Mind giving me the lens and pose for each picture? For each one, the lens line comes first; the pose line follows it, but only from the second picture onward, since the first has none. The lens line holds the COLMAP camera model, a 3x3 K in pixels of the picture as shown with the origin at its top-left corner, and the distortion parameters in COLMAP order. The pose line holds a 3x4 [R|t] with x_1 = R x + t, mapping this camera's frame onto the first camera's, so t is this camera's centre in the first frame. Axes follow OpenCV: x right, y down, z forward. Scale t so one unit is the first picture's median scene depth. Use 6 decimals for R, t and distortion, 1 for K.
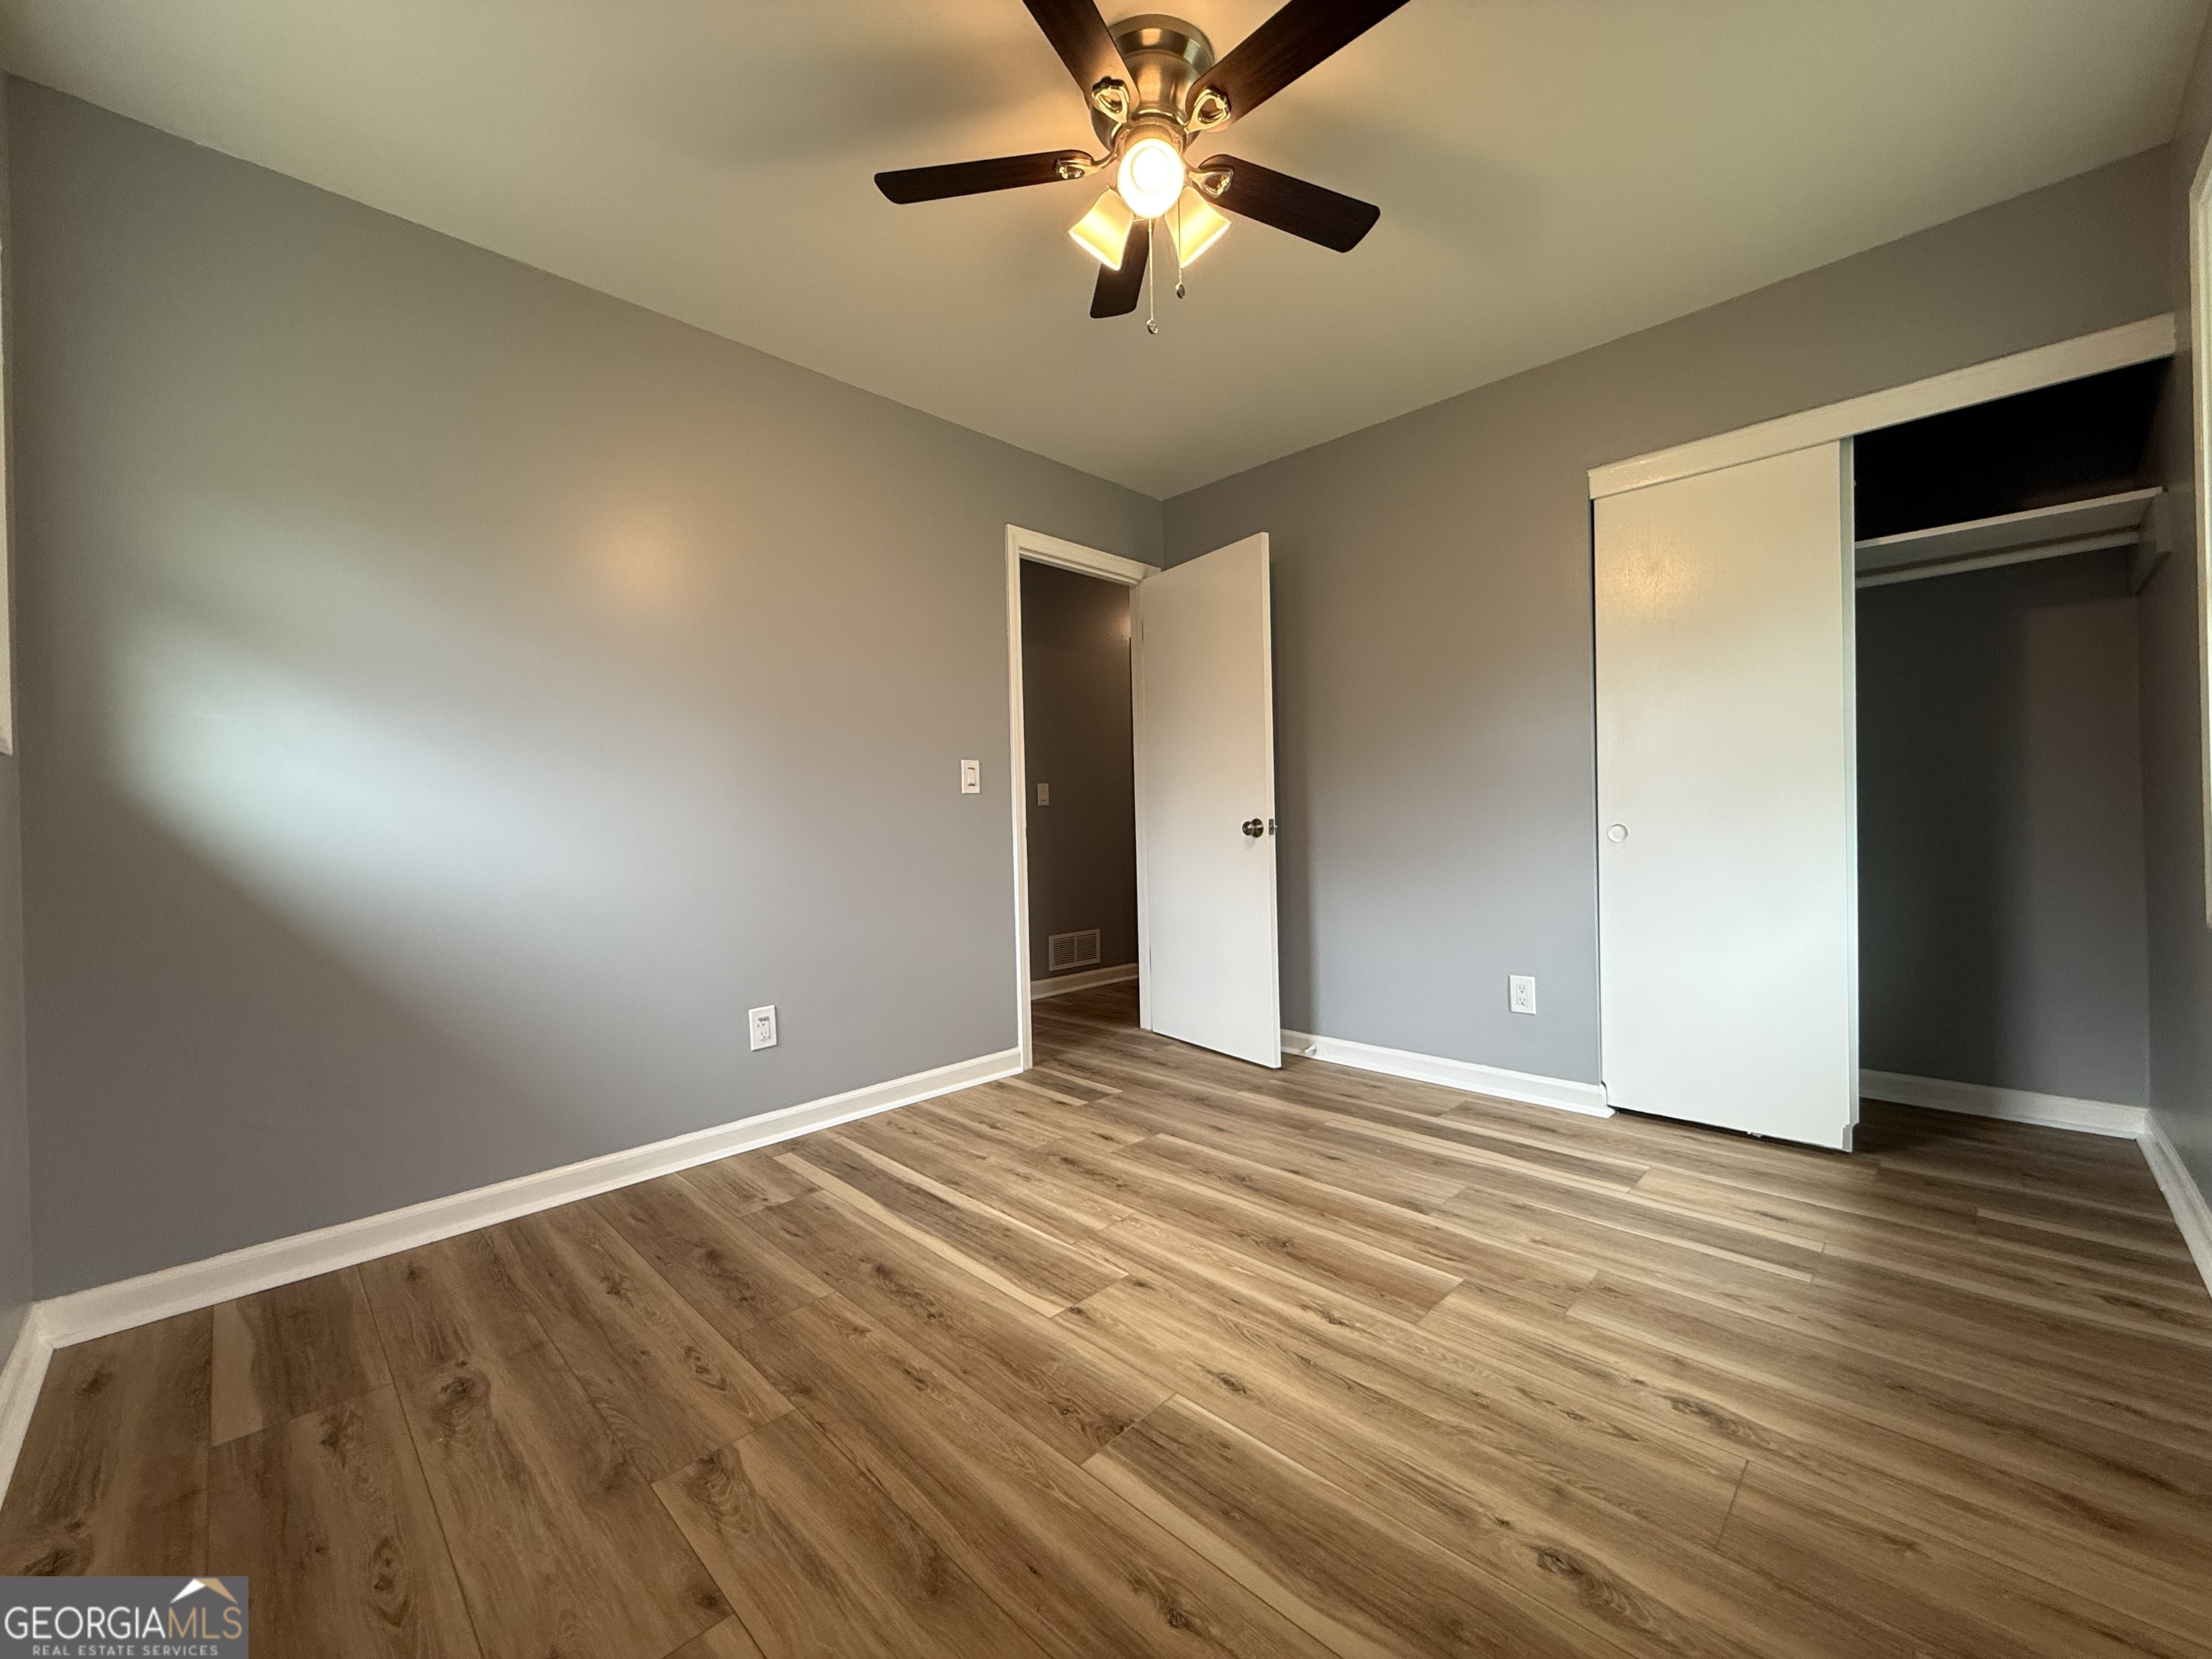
lens RADIAL K [[876.2, 0, 1096.0], [0, 876.2, 830.7], [0, 0, 1]] dist [-0.000135, 0.000216]
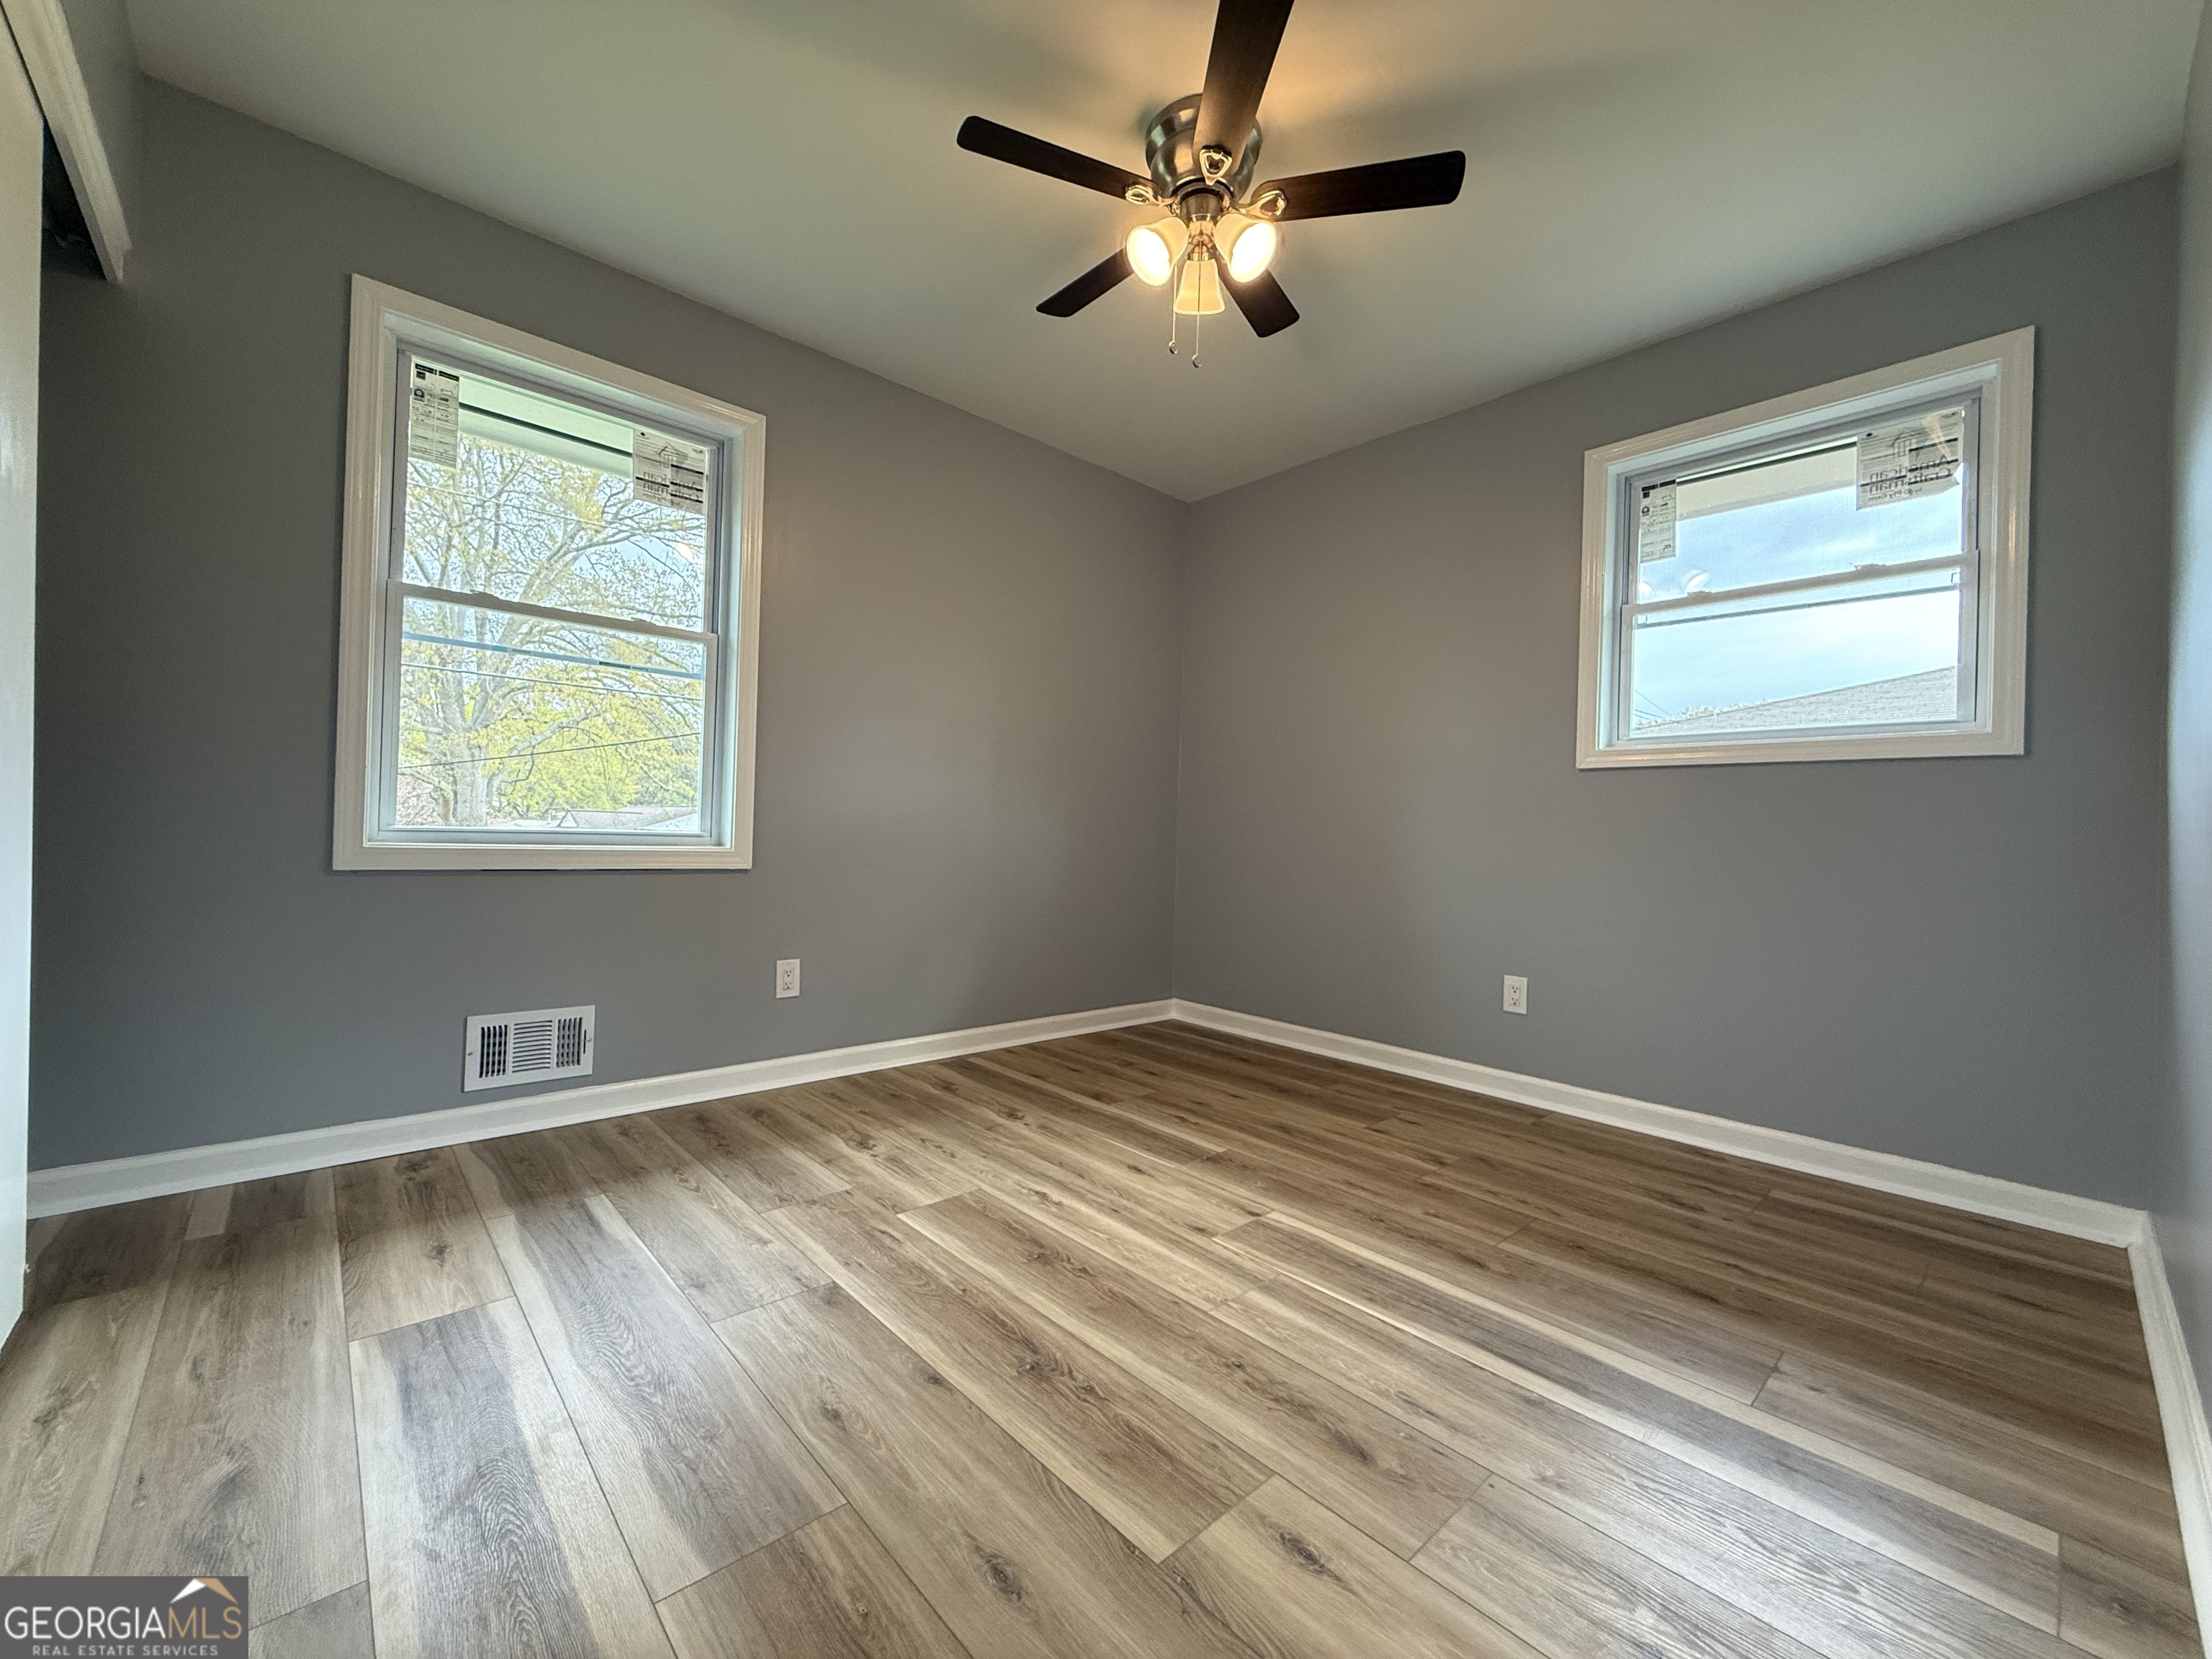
lens RADIAL K [[876.2, 0, 1096.0], [0, 876.2, 830.7], [0, 0, 1]] dist [-0.000135, 0.000216]
pose [[-0.998762, -0.009822, 0.048772, 0.132298], [-0.009628, 0.999945, 0.004224, 0.037297], [-0.048811, 0.003749, -0.998801, 2.112377]]
